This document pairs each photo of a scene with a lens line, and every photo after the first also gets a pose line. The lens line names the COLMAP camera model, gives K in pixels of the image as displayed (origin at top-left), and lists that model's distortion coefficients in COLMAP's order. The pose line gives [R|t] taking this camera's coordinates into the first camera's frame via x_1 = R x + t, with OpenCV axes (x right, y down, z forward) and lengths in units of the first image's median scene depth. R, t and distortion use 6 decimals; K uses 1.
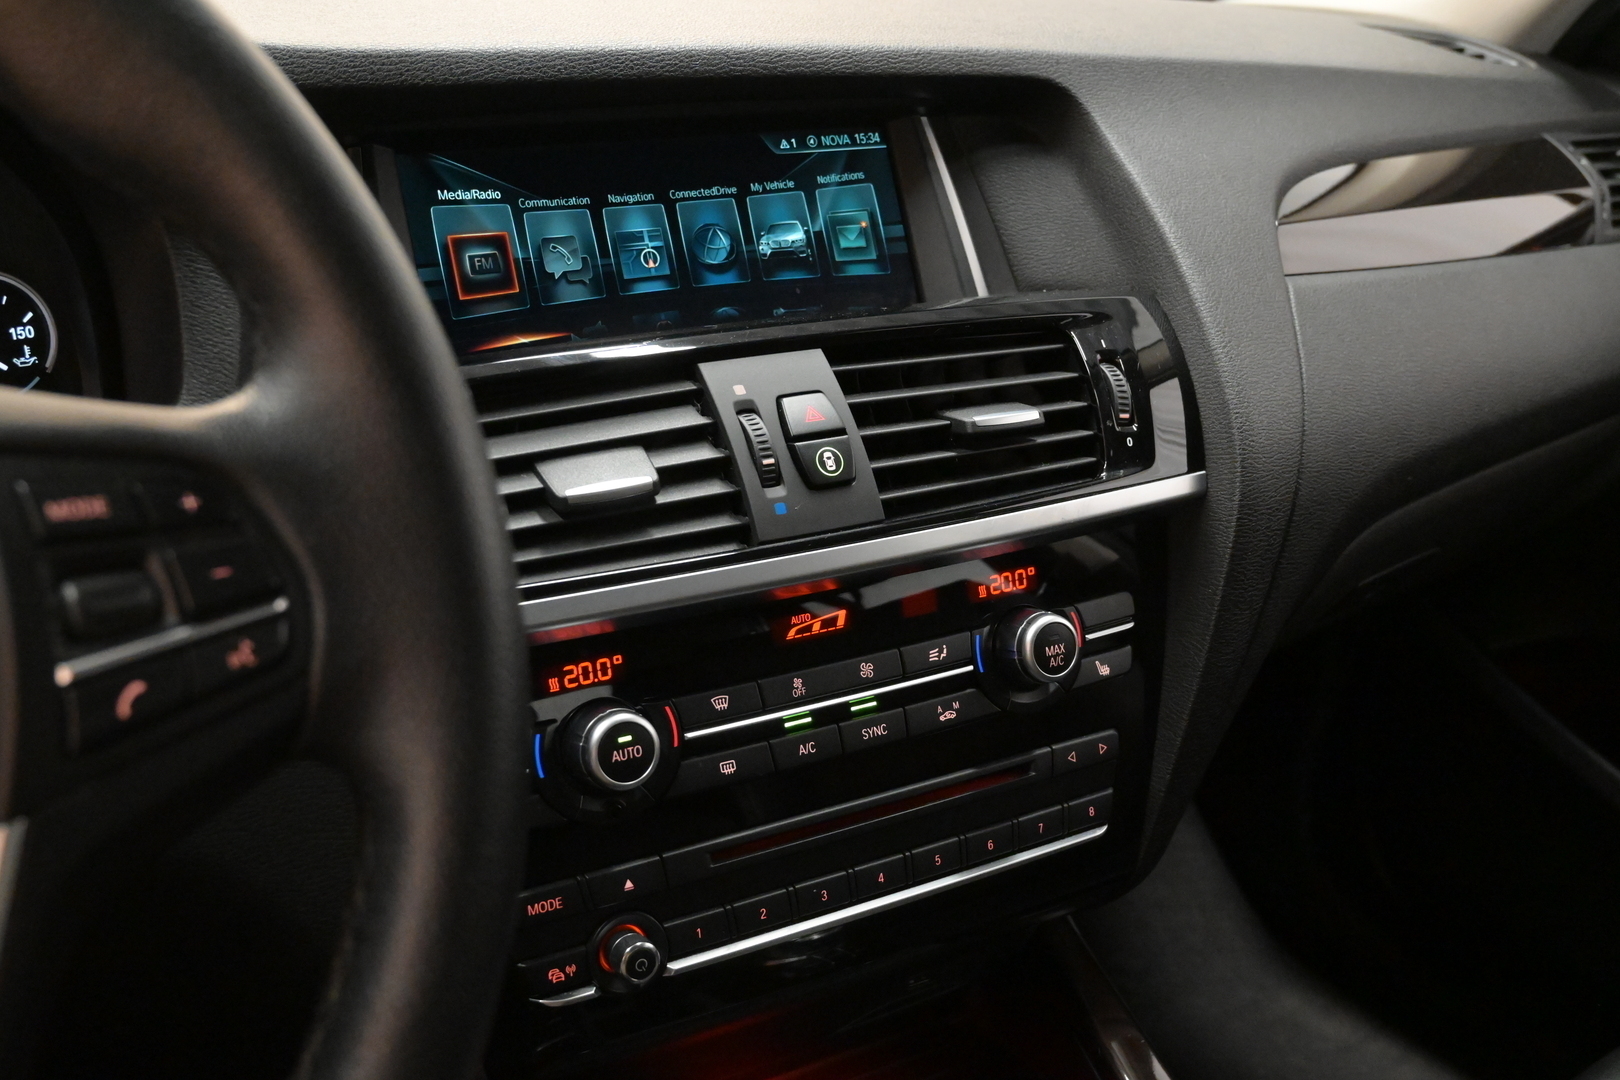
lens RADIAL K [[1670.4, 0, 813.5], [0, 1670.4, 541.3], [0, 0, 1]] dist [-0.014455, 0.000000]
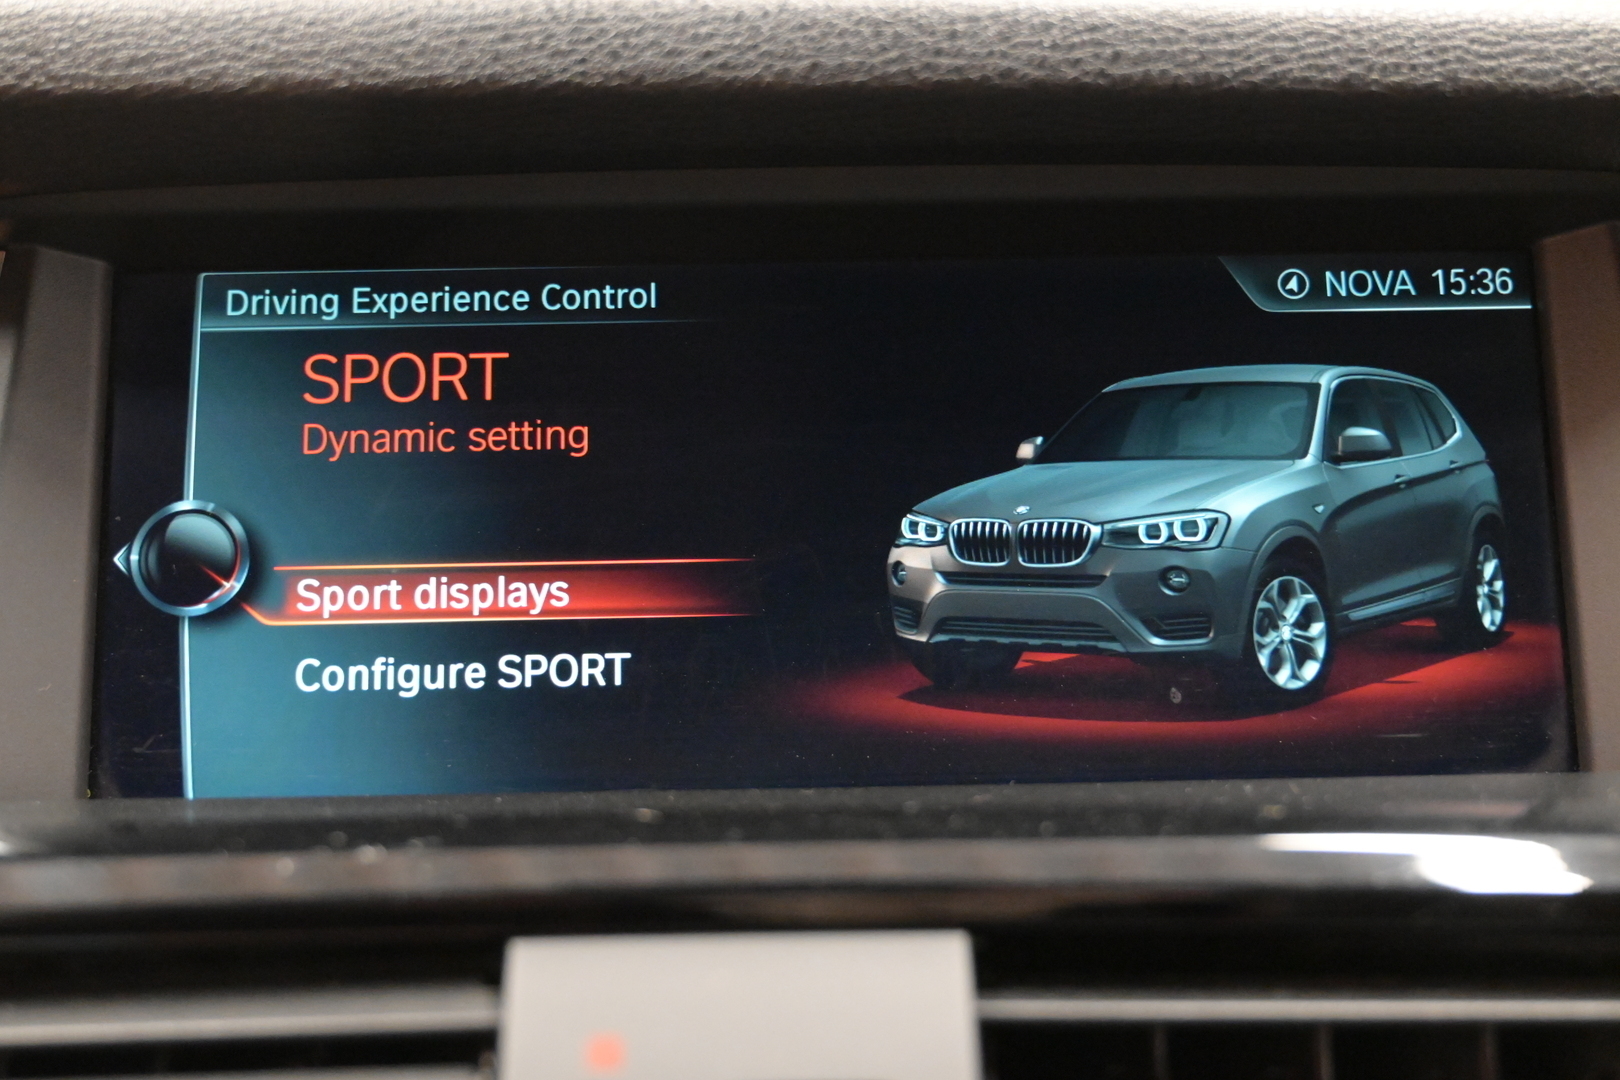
lens RADIAL K [[2287.5, 0, 802.3], [0, 2287.5, 539.7], [0, 0, 1]] dist [-0.014769, 0.000000]
pose [[0.873587, 0.082257, -0.479666, 0.171883], [-0.146806, 0.984240, -0.098583, -0.140572], [0.463998, 0.156539, 0.871895, 0.614605]]
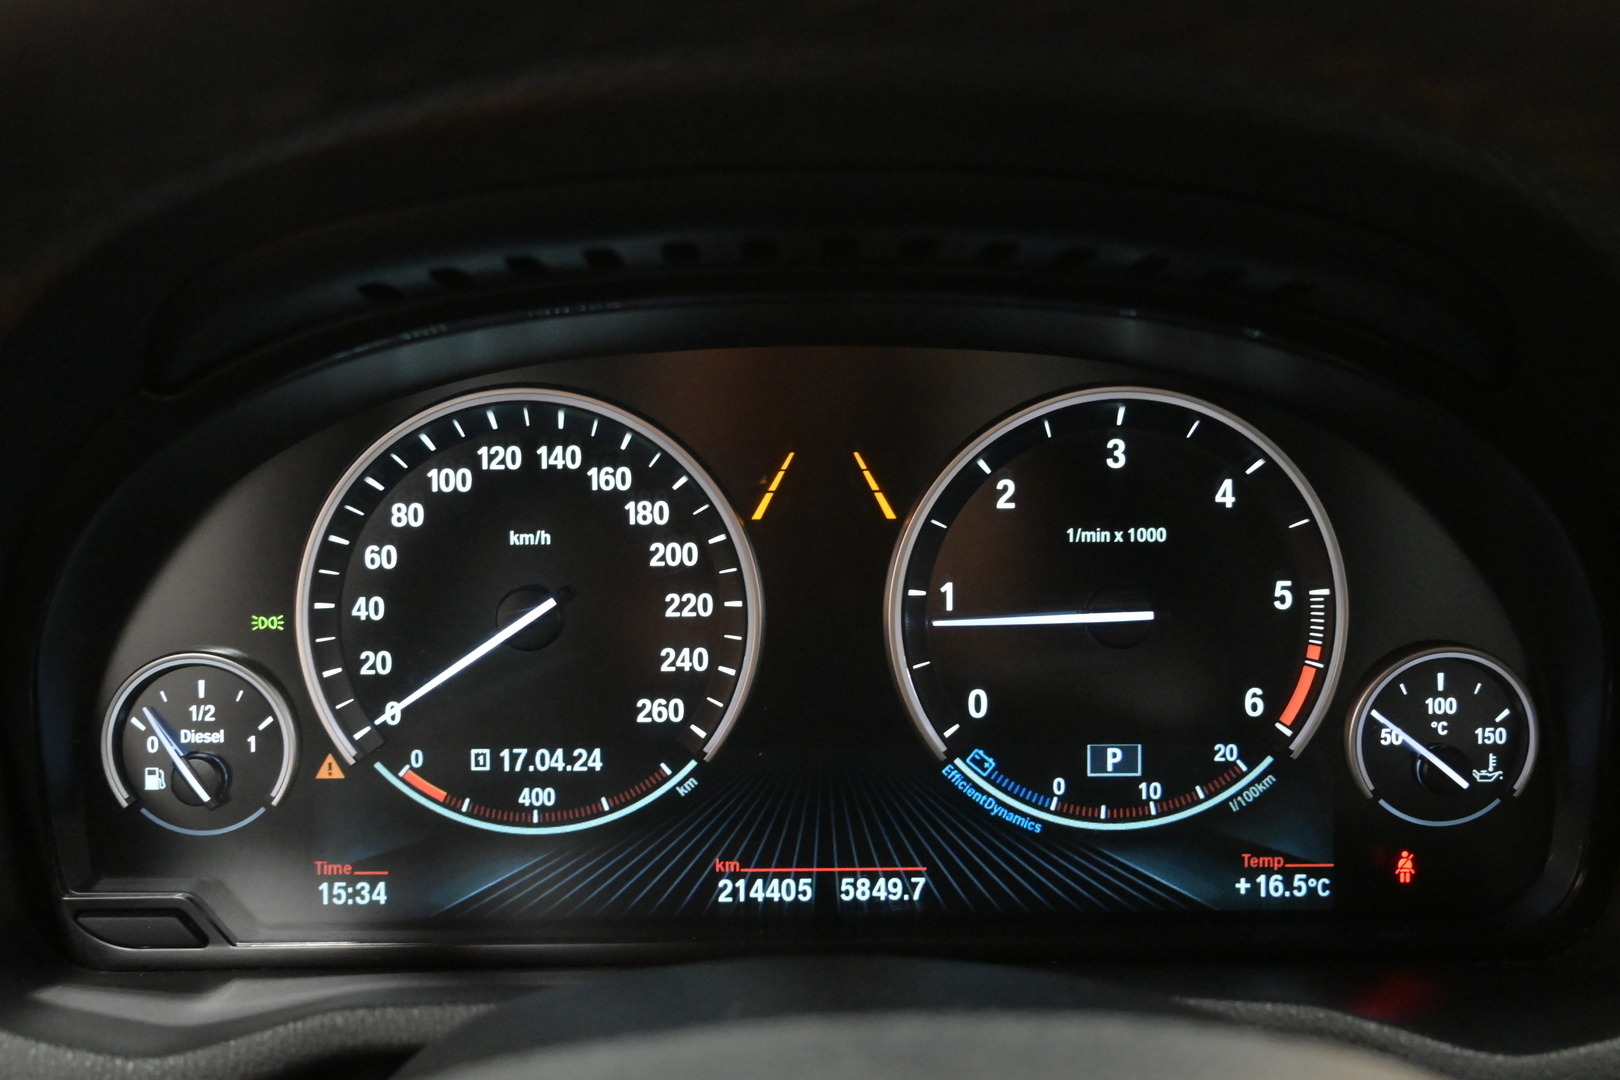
lens RADIAL K [[1670.4, 0, 813.1], [0, 1670.4, 555.5], [0, 0, 1]] dist [-0.014455, 0.000000]
pose [[0.816852, 0.157246, -0.555001, -0.289610], [-0.197014, 0.980325, -0.012214, -0.119083], [0.542161, 0.119320, 0.831760, 0.210801]]
